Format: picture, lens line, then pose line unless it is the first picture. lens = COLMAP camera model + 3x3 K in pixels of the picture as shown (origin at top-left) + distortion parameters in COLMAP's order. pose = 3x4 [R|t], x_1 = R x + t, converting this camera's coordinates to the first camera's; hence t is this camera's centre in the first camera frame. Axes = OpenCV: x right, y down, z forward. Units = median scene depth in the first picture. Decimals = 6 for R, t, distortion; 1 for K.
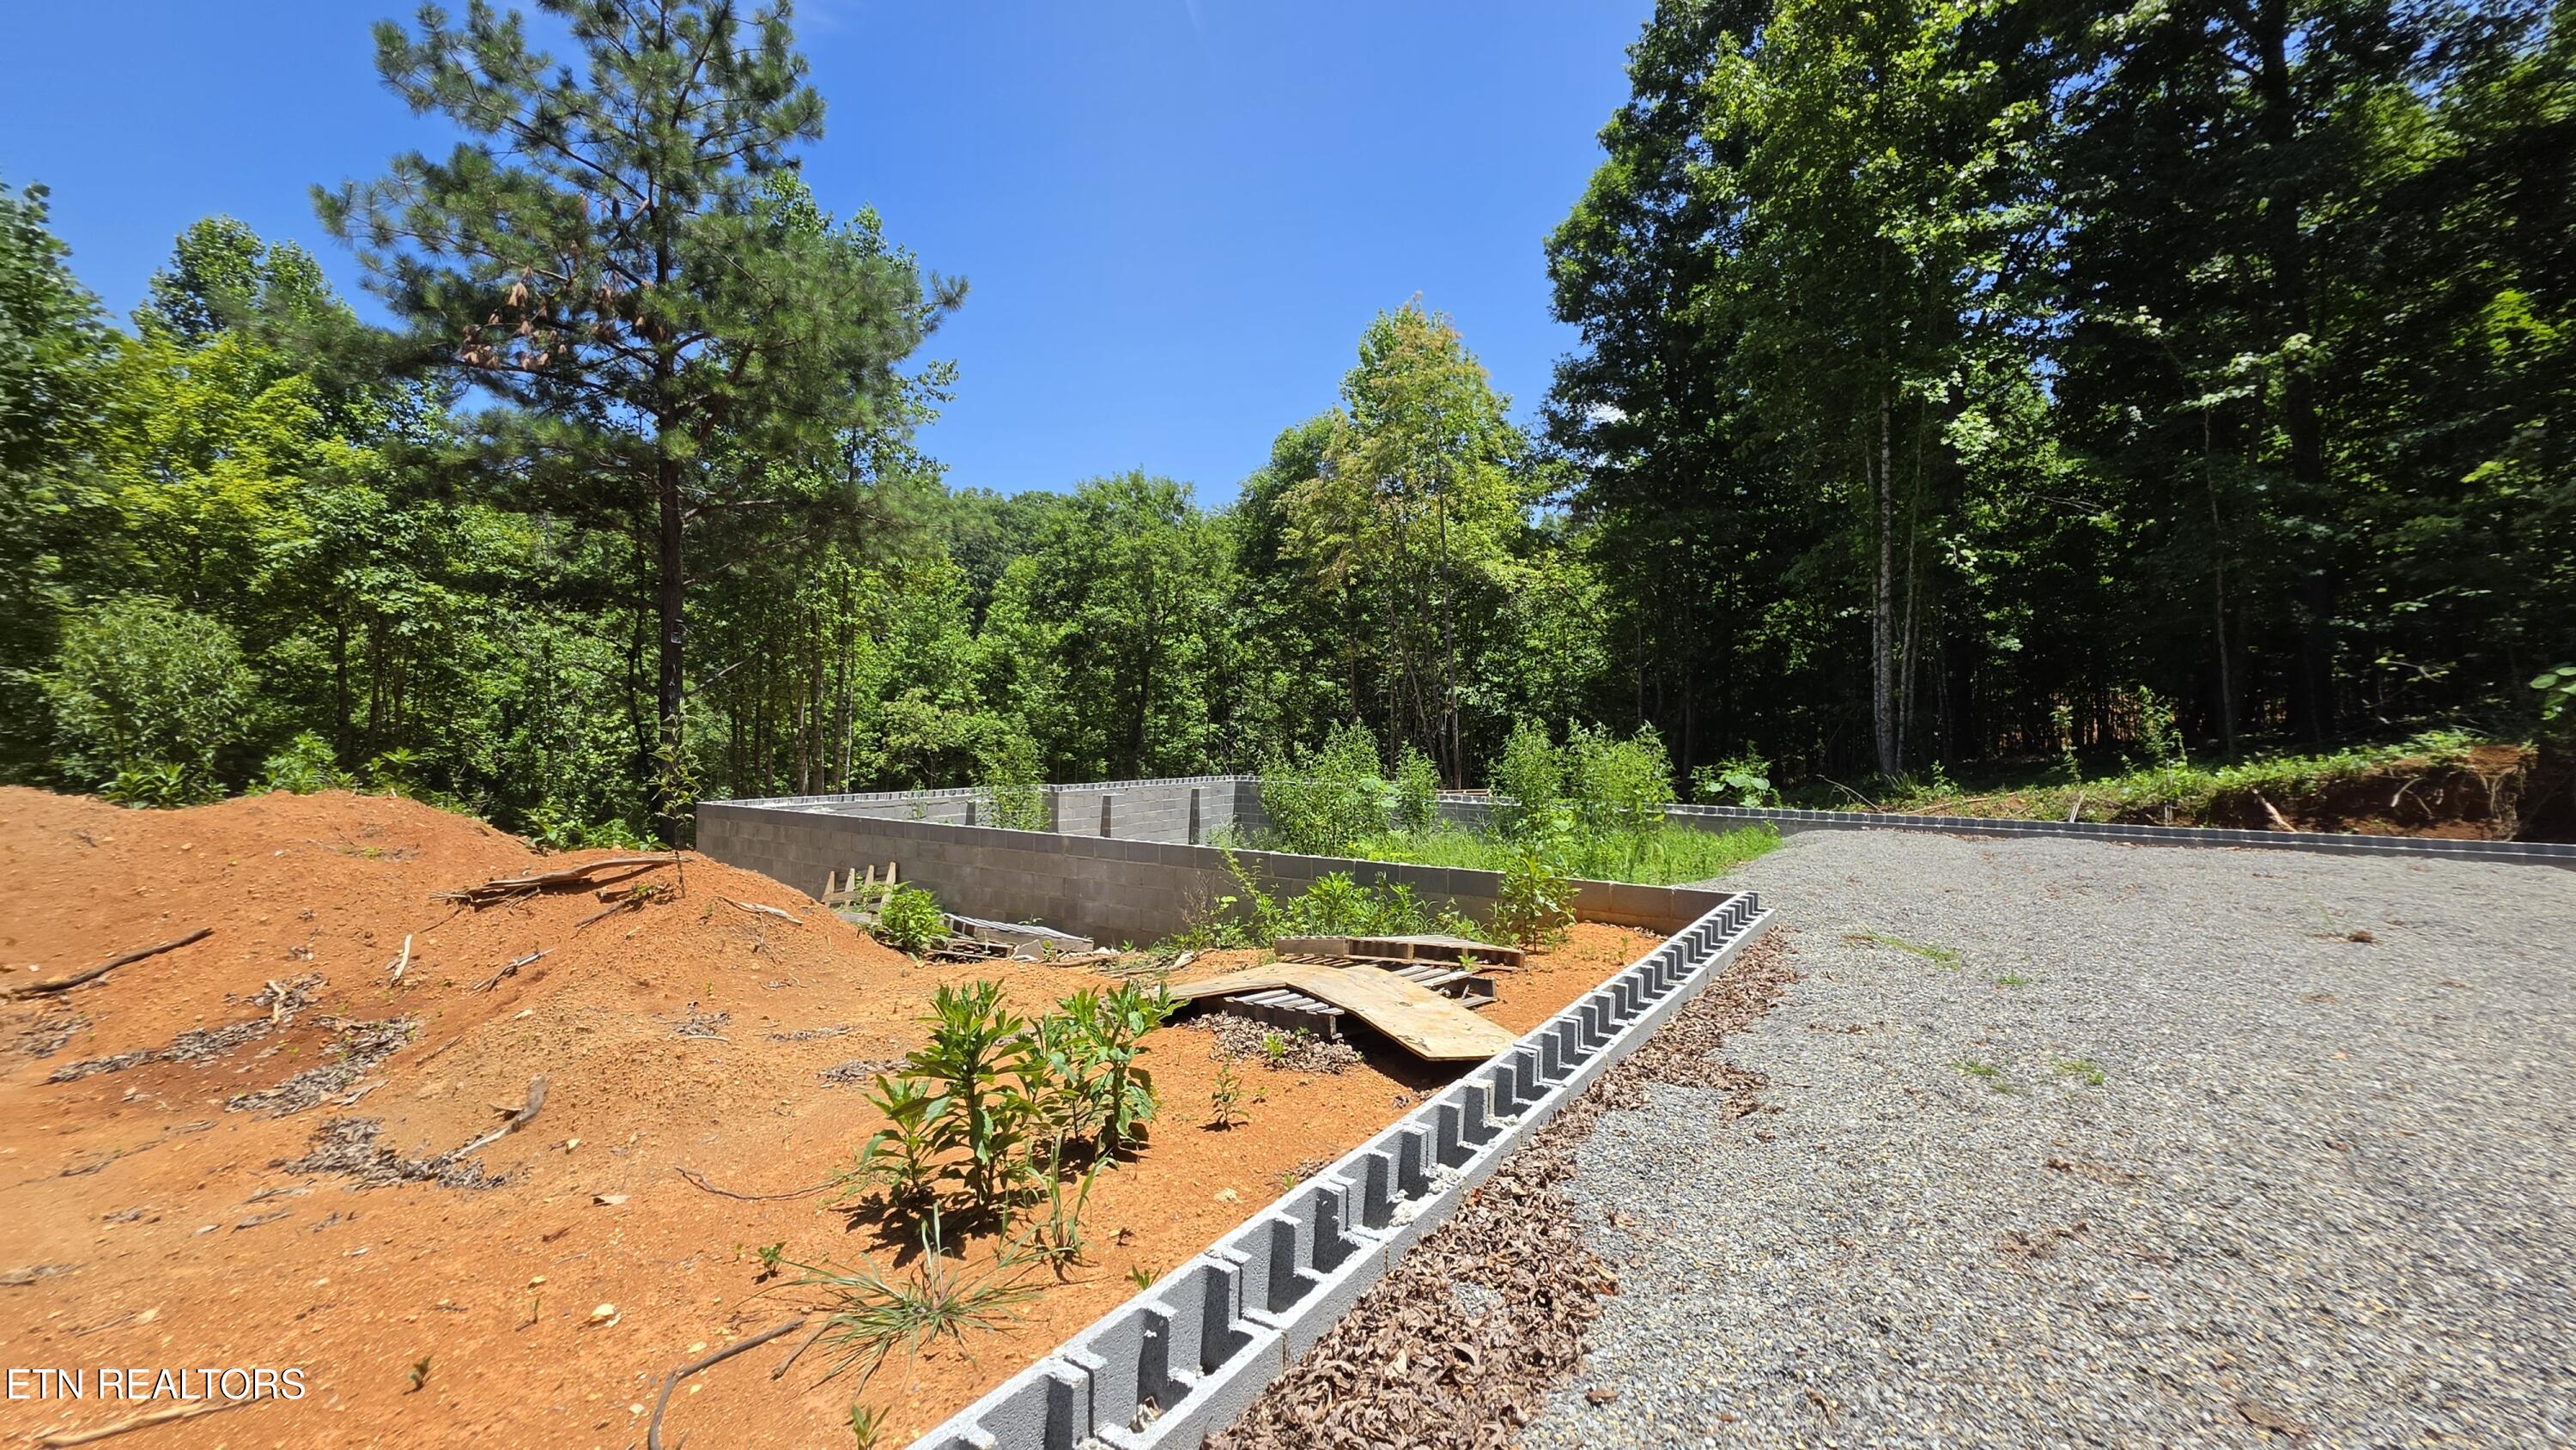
lens RADIAL K [[1032.8, 0, 1297.2], [0, 1032.8, 739.3], [0, 0, 1]] dist [-0.004135, 0.000625]
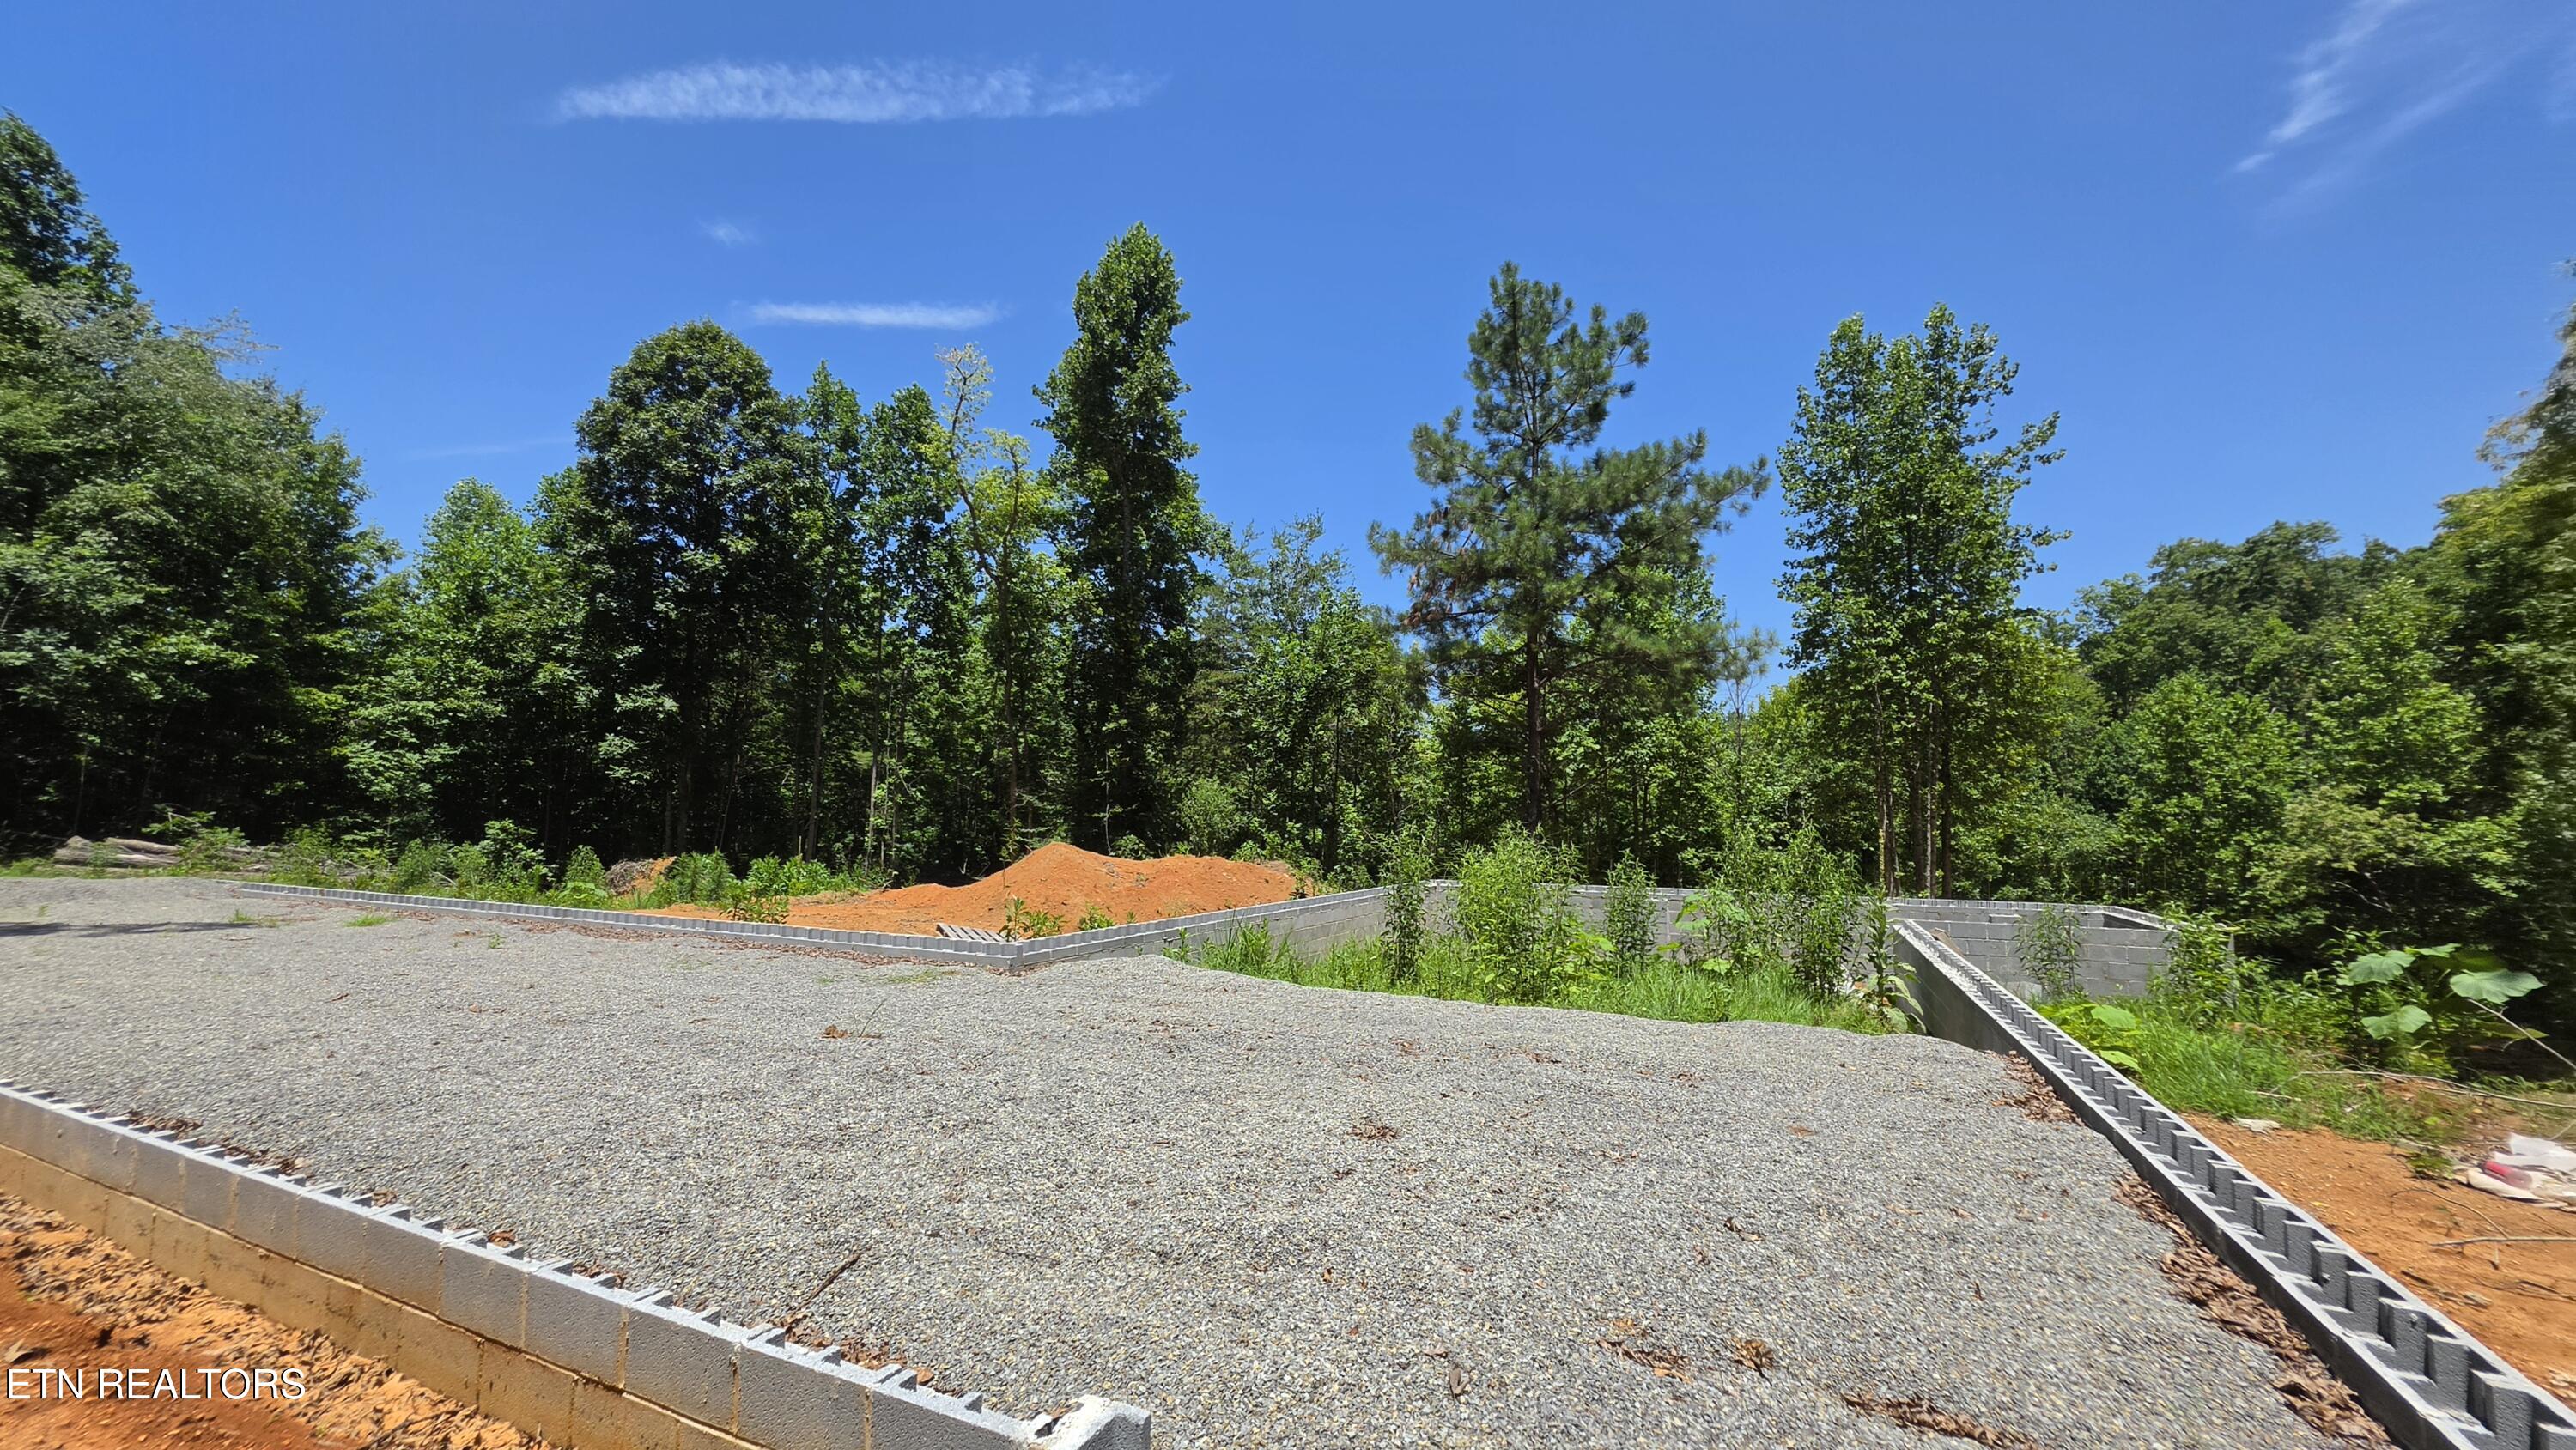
lens RADIAL K [[1032.8, 0, 1292.8], [0, 1032.8, 716.9], [0, 0, 1]] dist [-0.004135, 0.000625]
pose [[0.148715, -0.096961, -0.984115, 0.421218], [-0.026313, 0.994441, -0.101955, -0.004564], [0.988530, 0.041057, 0.145337, 0.251308]]
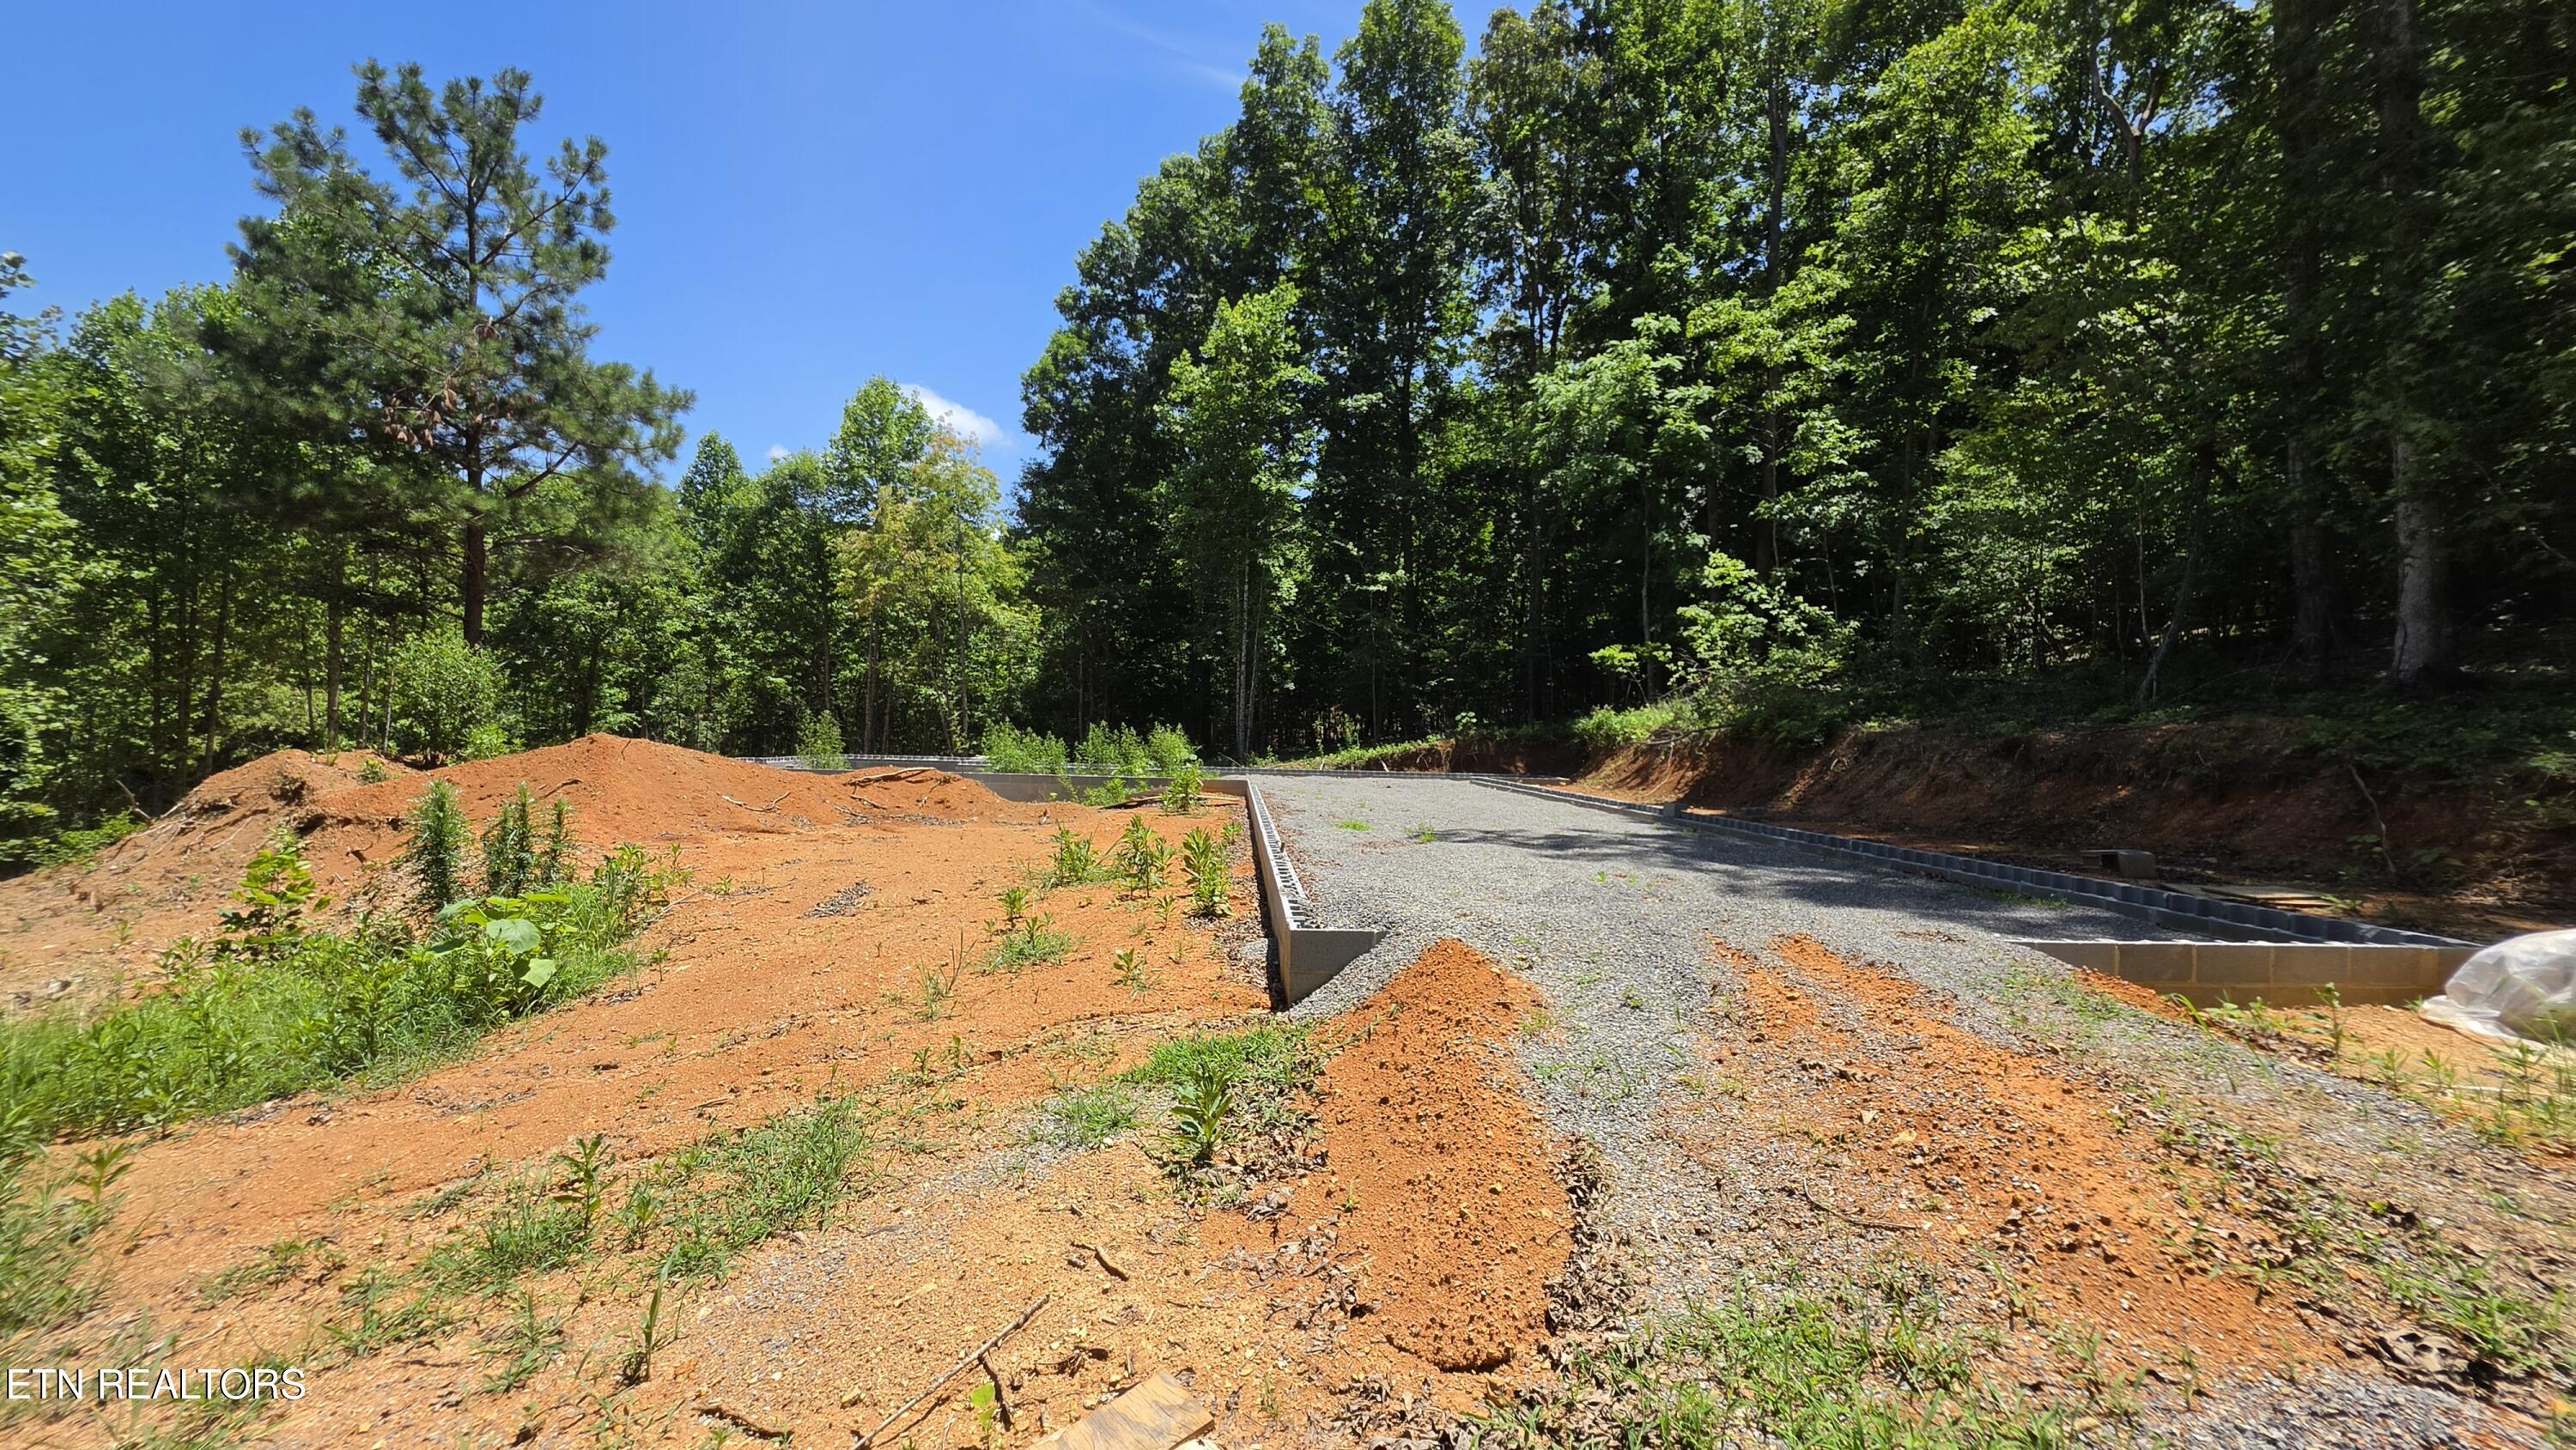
lens RADIAL K [[1032.8, 0, 1308.4], [0, 1032.8, 745.0], [0, 0, 1]] dist [-0.004135, 0.000625]
pose [[0.799696, 0.016541, 0.600177, -0.294495], [-0.019042, 0.999816, -0.002182, 0.011685], [-0.600103, -0.009684, 0.799864, -0.372449]]
